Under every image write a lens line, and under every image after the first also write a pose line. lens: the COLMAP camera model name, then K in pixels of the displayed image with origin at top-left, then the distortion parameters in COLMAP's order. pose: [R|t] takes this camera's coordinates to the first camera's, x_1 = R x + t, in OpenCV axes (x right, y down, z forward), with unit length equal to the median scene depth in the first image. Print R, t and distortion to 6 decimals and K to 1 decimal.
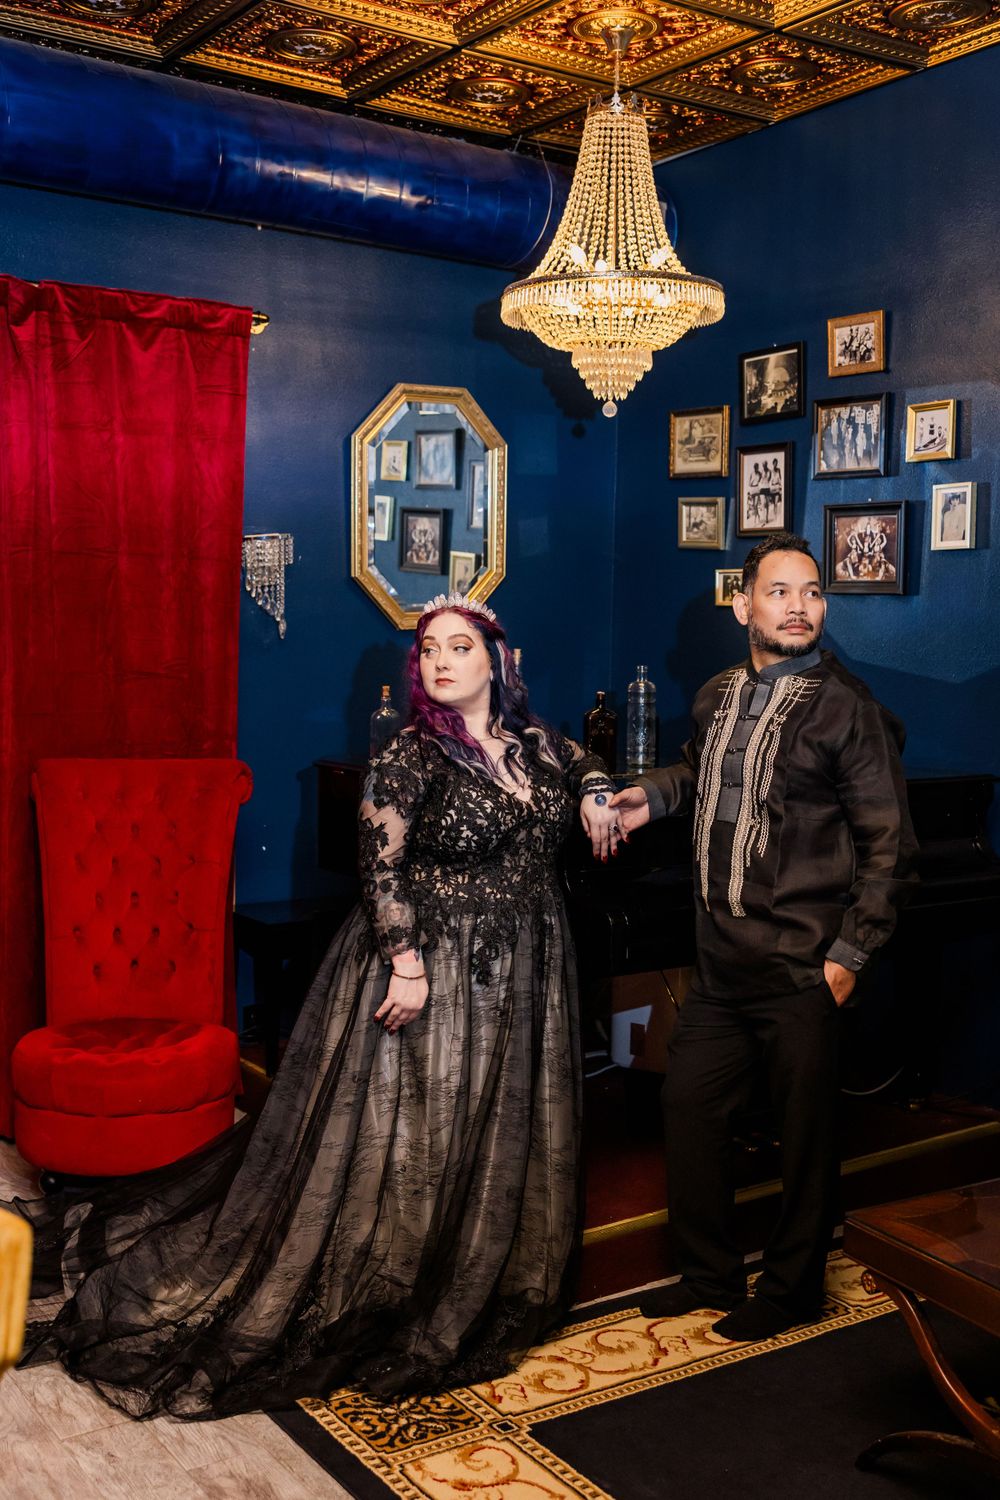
lens RADIAL K [[1624.0, 0, 500.0], [0, 1624.0, 750.0], [0, 0, 1]] dist [0.004063, 0.016756]
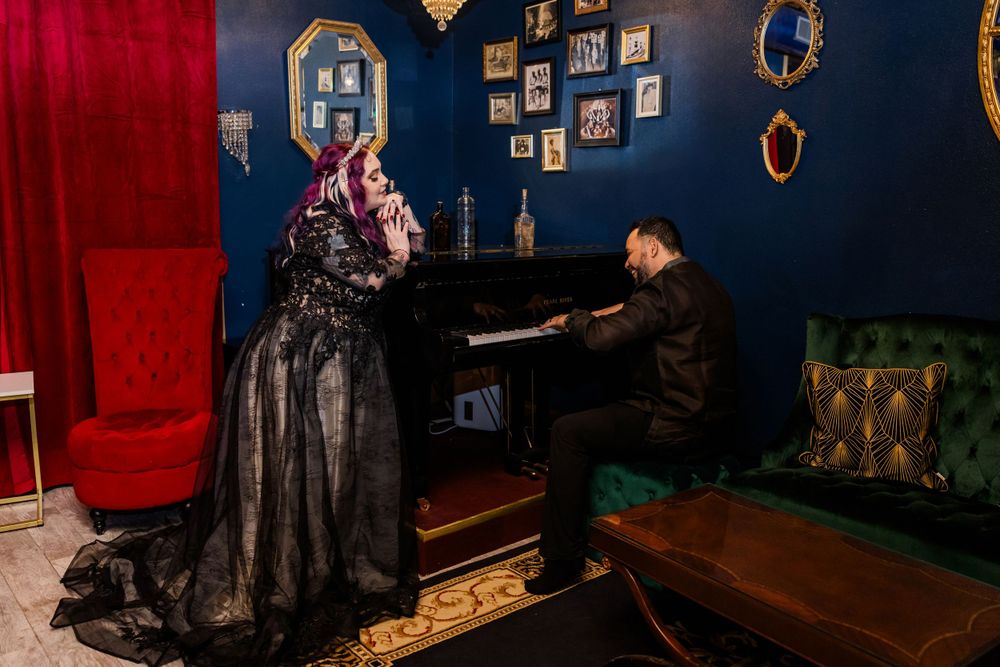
lens RADIAL K [[845.9, 0, 500.0], [0, 845.9, 333.5], [0, 0, 1]] dist [0.004168, 0.003990]
pose [[0.993810, -0.025989, 0.108015, 0.024095], [0.016314, 0.995853, 0.089508, 0.018787], [-0.109893, -0.087191, 0.990112, 0.124725]]
